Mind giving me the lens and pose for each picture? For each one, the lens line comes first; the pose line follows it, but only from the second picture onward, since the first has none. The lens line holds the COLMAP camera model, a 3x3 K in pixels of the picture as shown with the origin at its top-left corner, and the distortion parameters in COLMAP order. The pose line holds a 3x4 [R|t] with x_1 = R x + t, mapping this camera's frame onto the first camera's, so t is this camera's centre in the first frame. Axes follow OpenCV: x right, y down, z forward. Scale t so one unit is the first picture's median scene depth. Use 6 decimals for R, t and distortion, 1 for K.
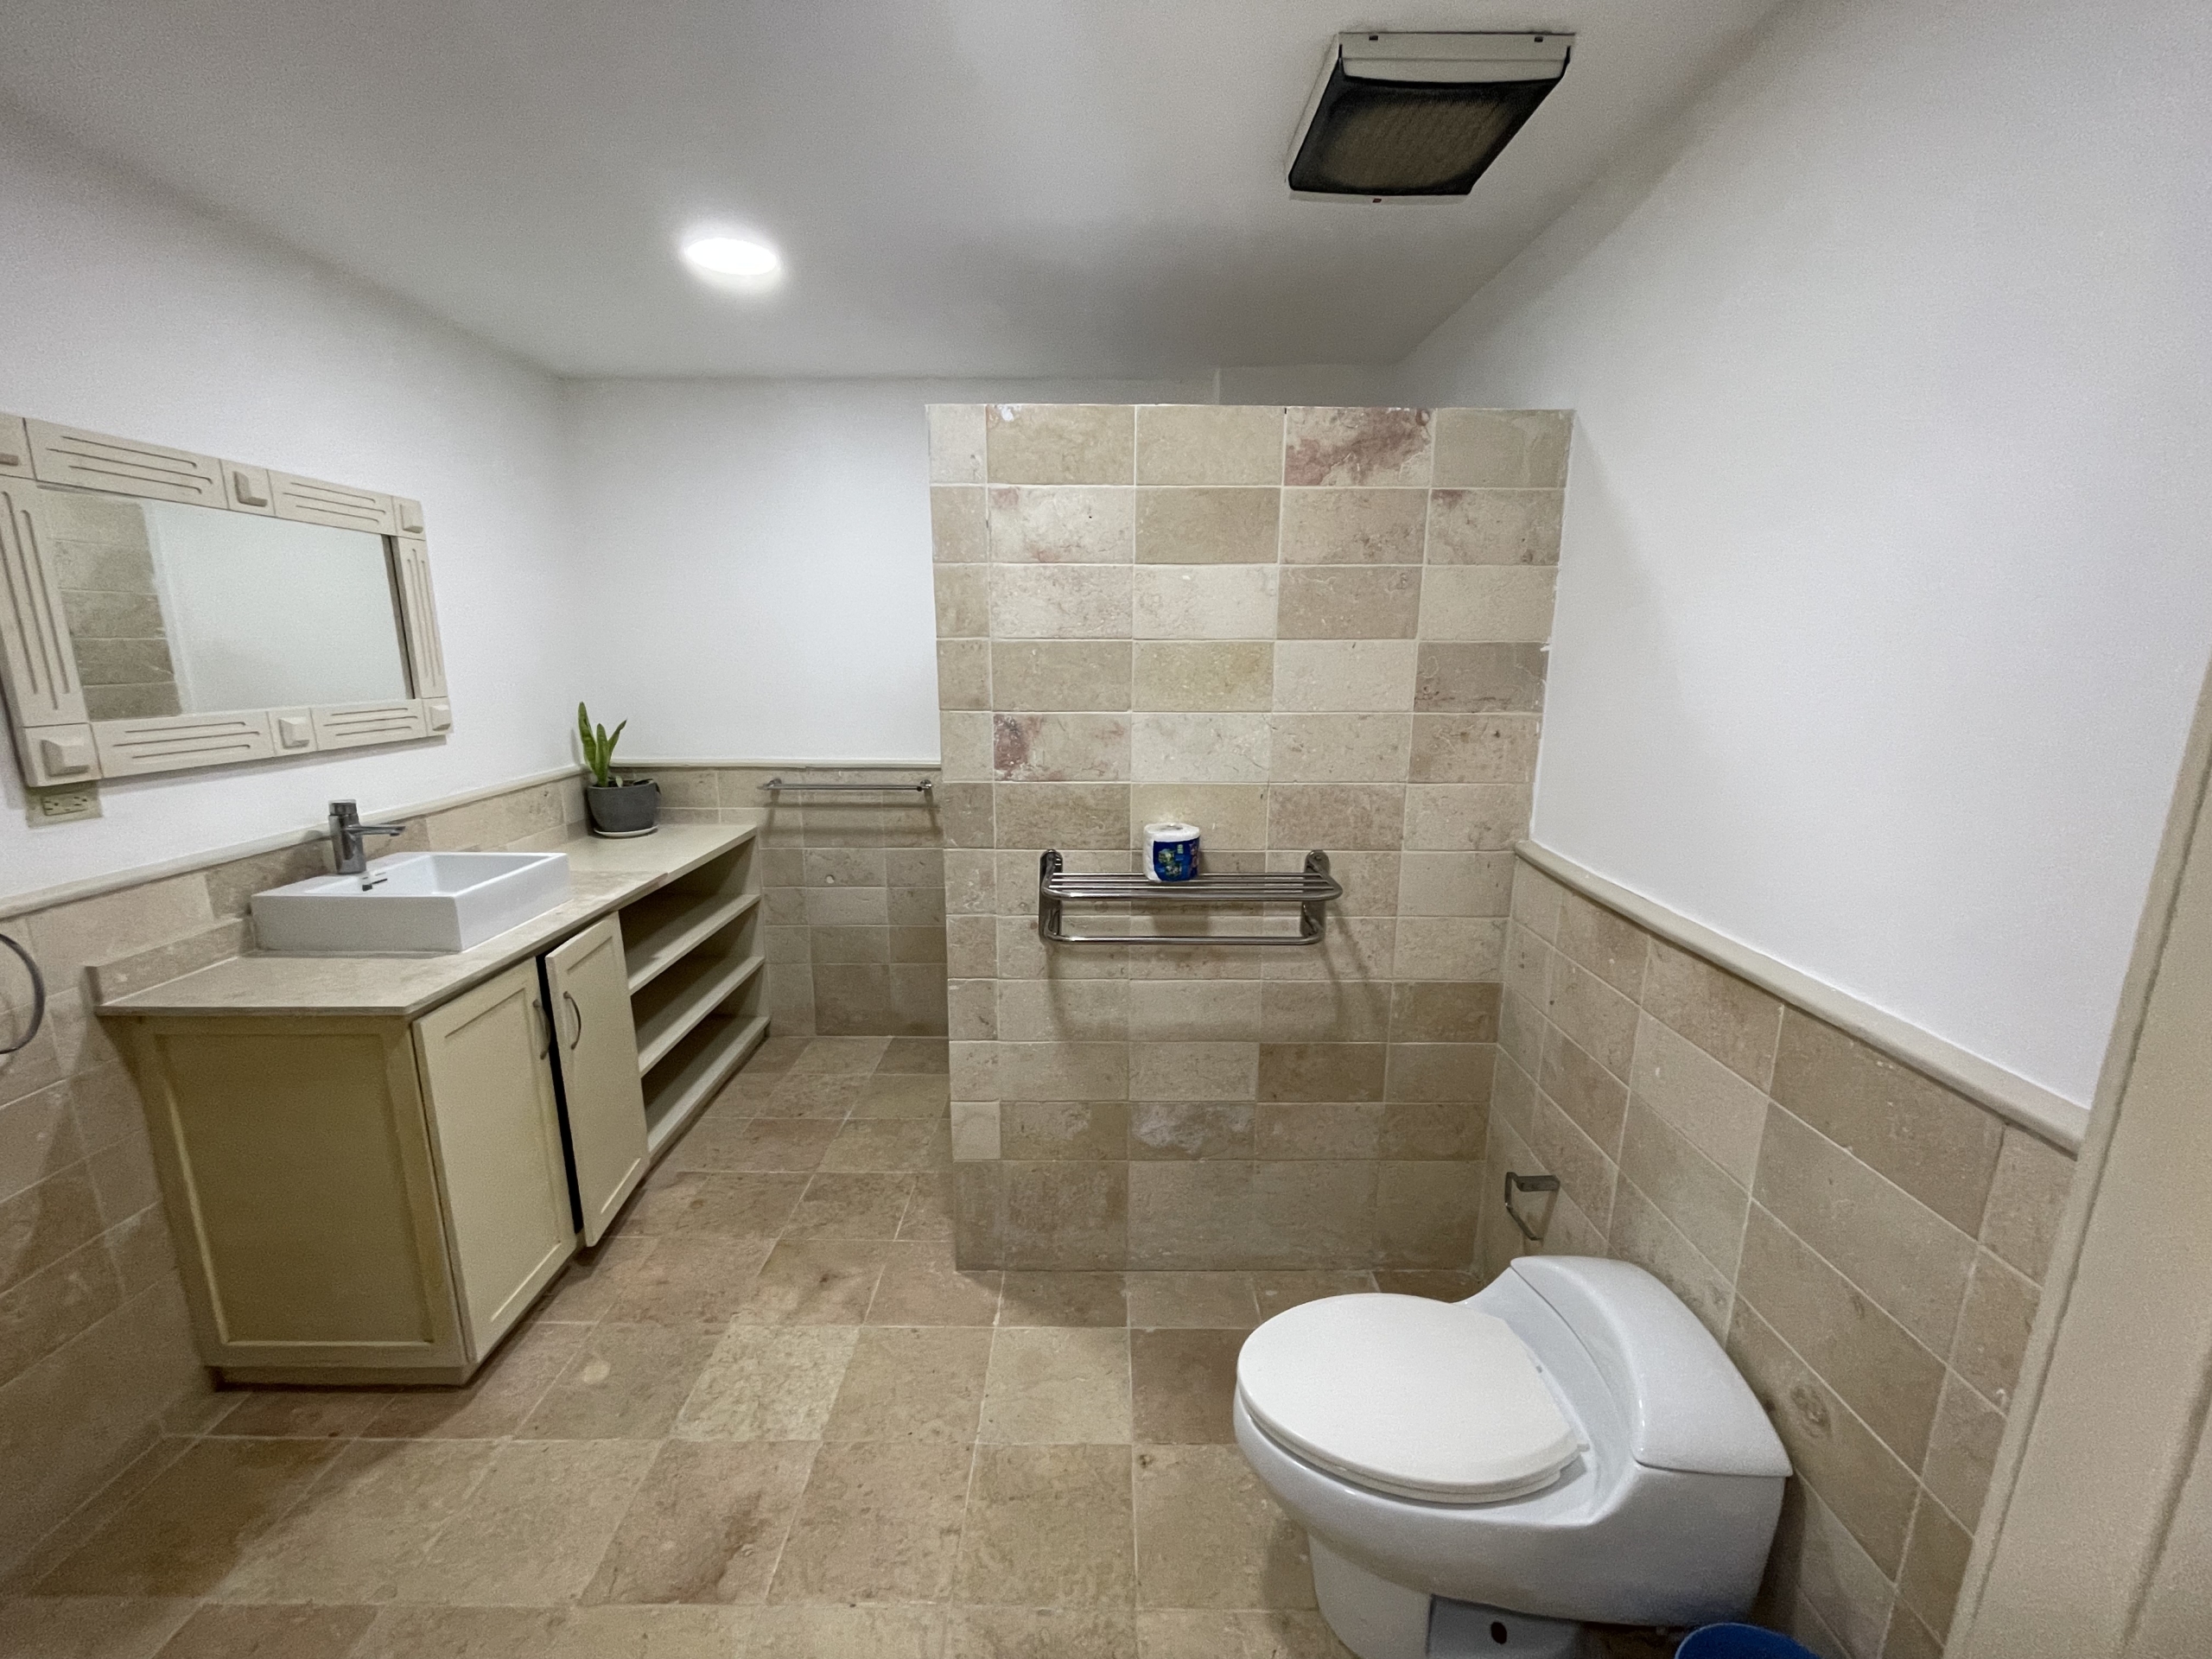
lens RADIAL K [[894.4, 0, 1112.8], [0, 894.4, 832.5], [0, 0, 1]] dist [-0.003902, -0.000123]
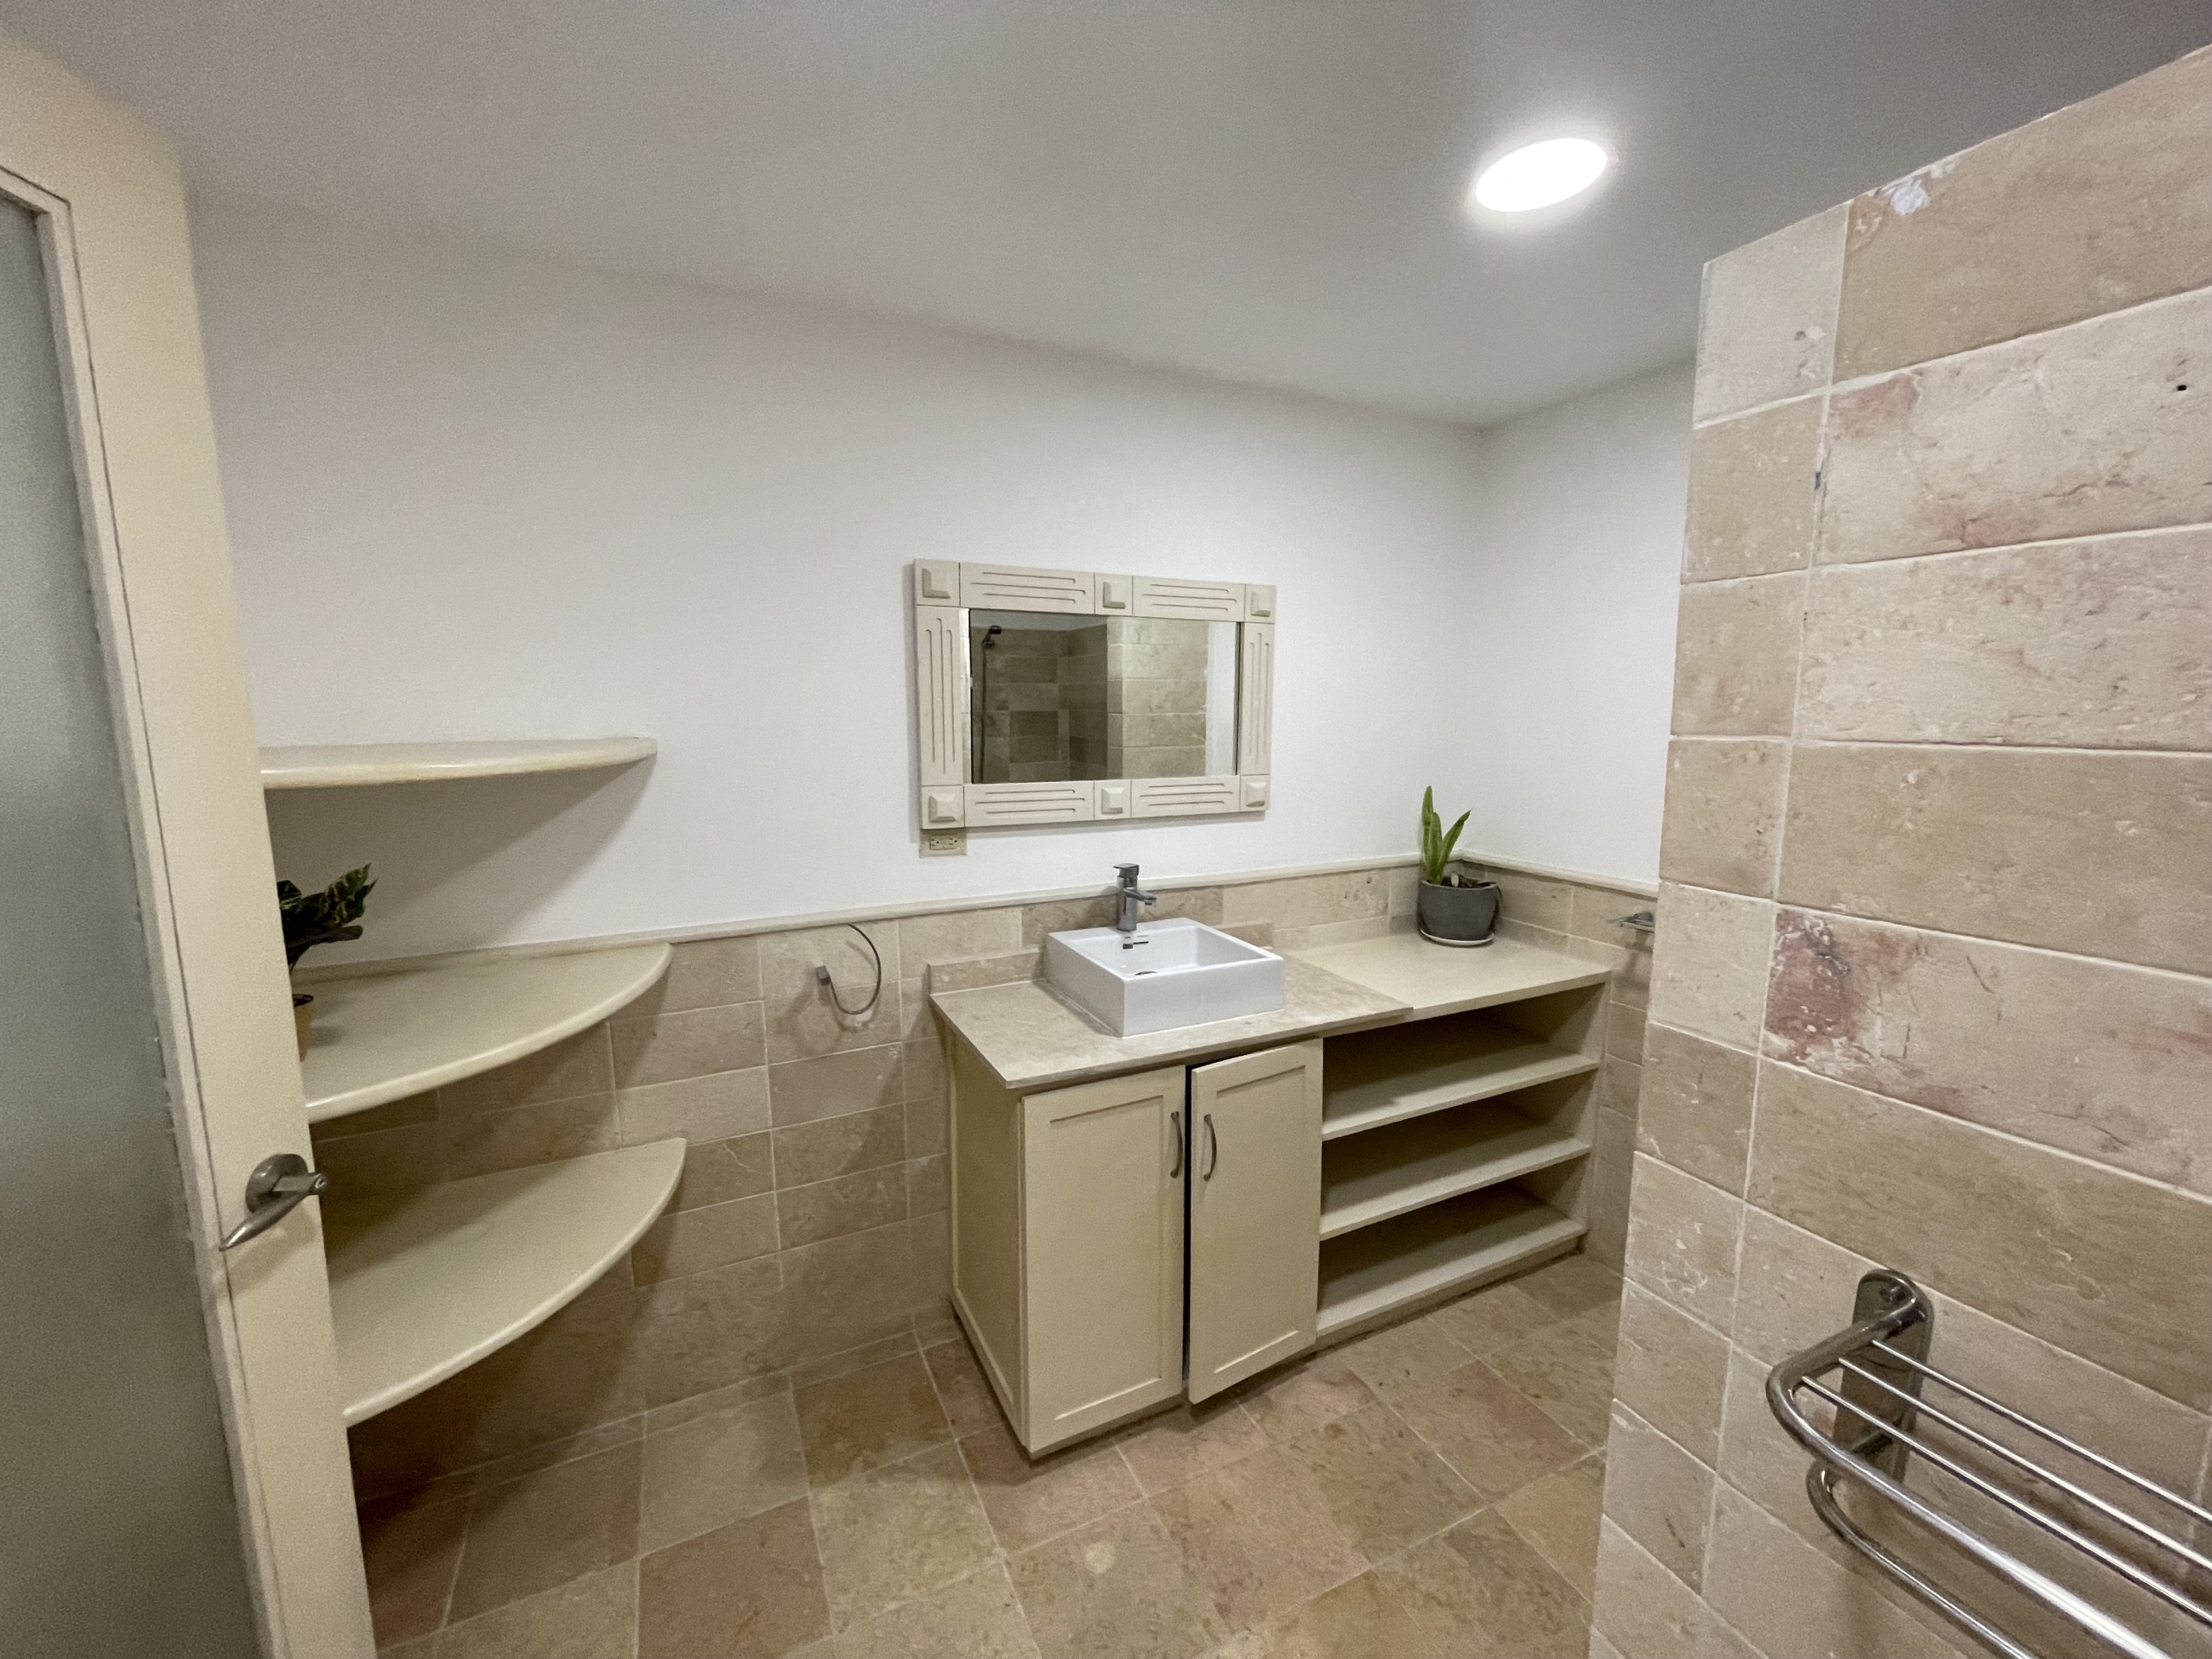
lens RADIAL K [[894.4, 0, 1101.5], [0, 894.4, 828.6], [0, 0, 1]] dist [-0.003902, -0.000123]
pose [[0.423895, 0.118992, -0.897861, 0.110478], [-0.185153, 0.981782, 0.042700, -0.123735], [0.886584, 0.148141, 0.438204, 0.489754]]
